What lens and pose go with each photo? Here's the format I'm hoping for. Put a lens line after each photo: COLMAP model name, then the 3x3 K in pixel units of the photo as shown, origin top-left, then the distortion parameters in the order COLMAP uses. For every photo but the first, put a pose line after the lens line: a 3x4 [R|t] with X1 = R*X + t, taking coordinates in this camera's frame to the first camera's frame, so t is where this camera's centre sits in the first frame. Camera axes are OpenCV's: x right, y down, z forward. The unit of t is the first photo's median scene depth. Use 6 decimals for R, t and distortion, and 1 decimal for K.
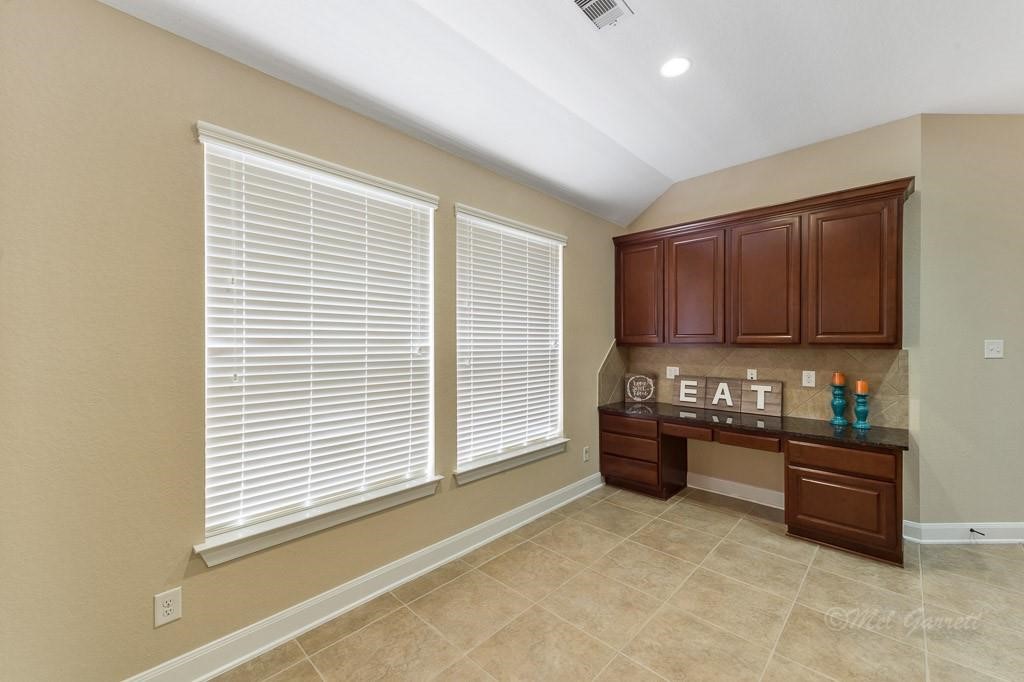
lens RADIAL K [[405.0, 0, 512.0], [0, 405.0, 341.0], [0, 0, 1]] dist [0.001376, -0.000085]
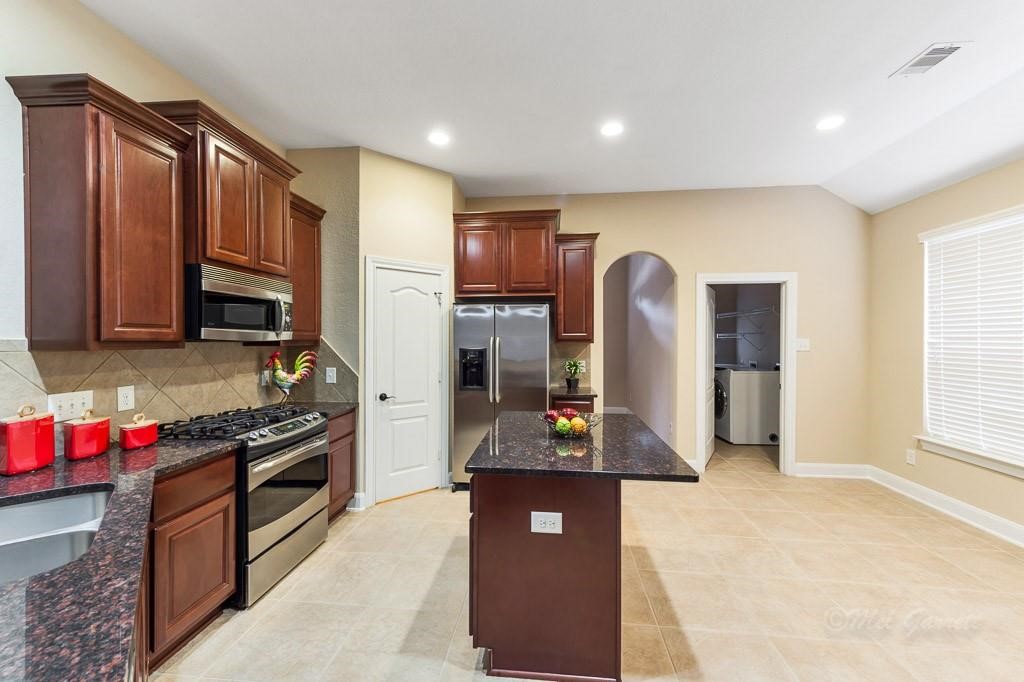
lens RADIAL K [[405.0, 0, 512.0], [0, 405.0, 341.0], [0, 0, 1]] dist [0.001376, -0.000085]
pose [[-0.783833, 0.005322, -0.620949, 2.006876], [-0.000018, 0.999963, 0.008594, -0.004160], [0.620971, 0.006748, -0.783804, 1.230056]]
